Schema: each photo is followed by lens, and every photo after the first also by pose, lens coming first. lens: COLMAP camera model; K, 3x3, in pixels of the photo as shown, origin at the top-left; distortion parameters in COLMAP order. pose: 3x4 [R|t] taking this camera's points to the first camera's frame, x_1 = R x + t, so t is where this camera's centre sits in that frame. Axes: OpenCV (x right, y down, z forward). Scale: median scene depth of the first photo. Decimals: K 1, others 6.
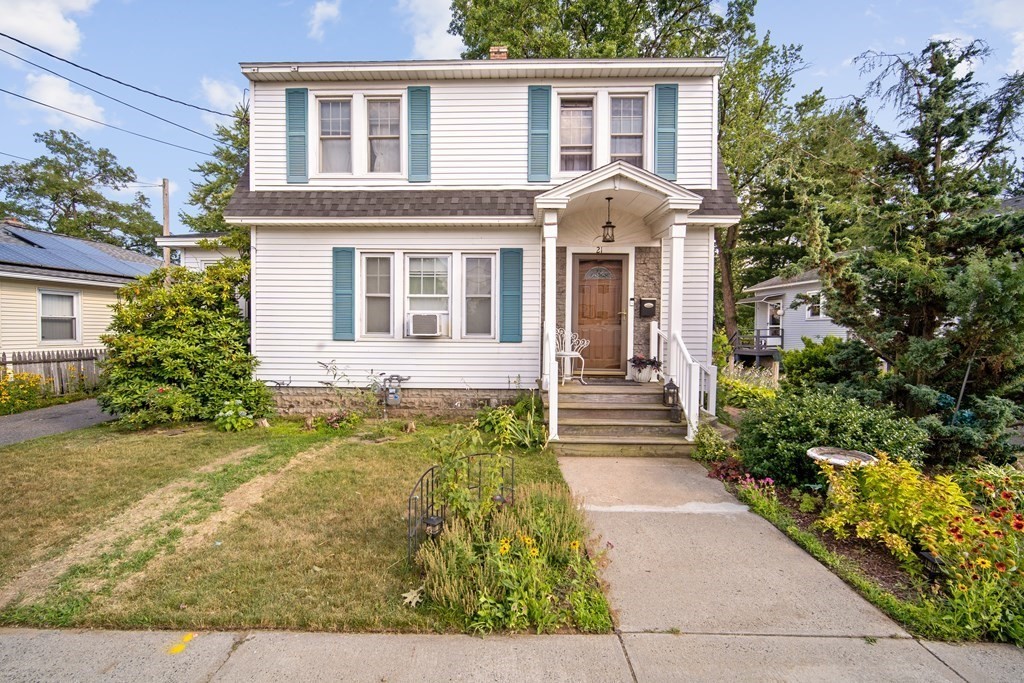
lens RADIAL K [[441.1, 0, 509.7], [0, 441.1, 359.0], [0, 0, 1]] dist [-0.002494, 0.000011]
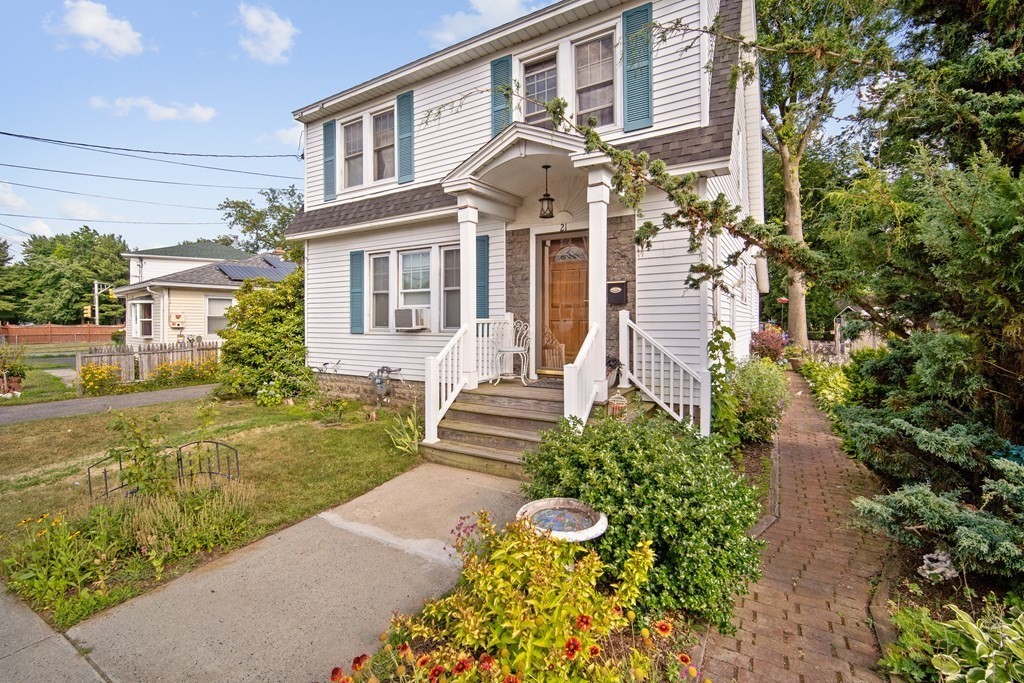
lens RADIAL K [[454.5, 0, 514.2], [0, 454.5, 337.5], [0, 0, 1]] dist [-0.002268, 0.001152]
pose [[0.866772, 0.006482, -0.498662, 0.552587], [-0.022729, 0.999390, -0.026516, -0.011403], [0.498186, 0.034318, 0.866391, 0.204973]]
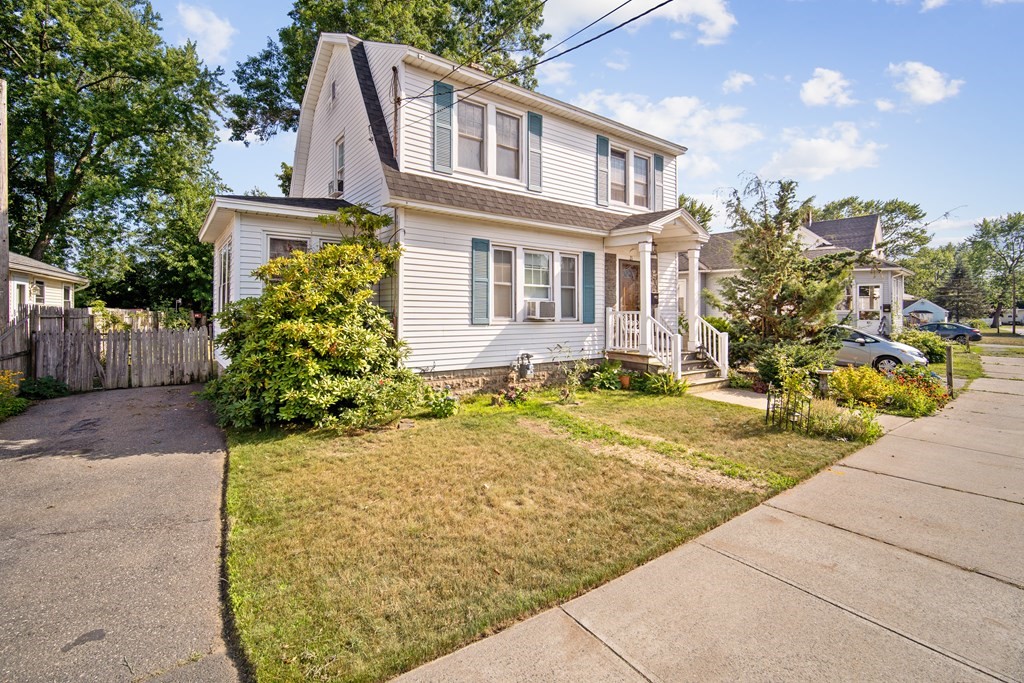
lens RADIAL K [[477.5, 0, 513.8], [0, 477.5, 326.6], [0, 0, 1]] dist [-0.000523, 0.000210]
pose [[0.775018, -0.021882, 0.631561, -1.071347], [0.042253, 0.998958, -0.017239, -0.013560], [-0.630525, 0.040046, 0.775135, 0.043915]]
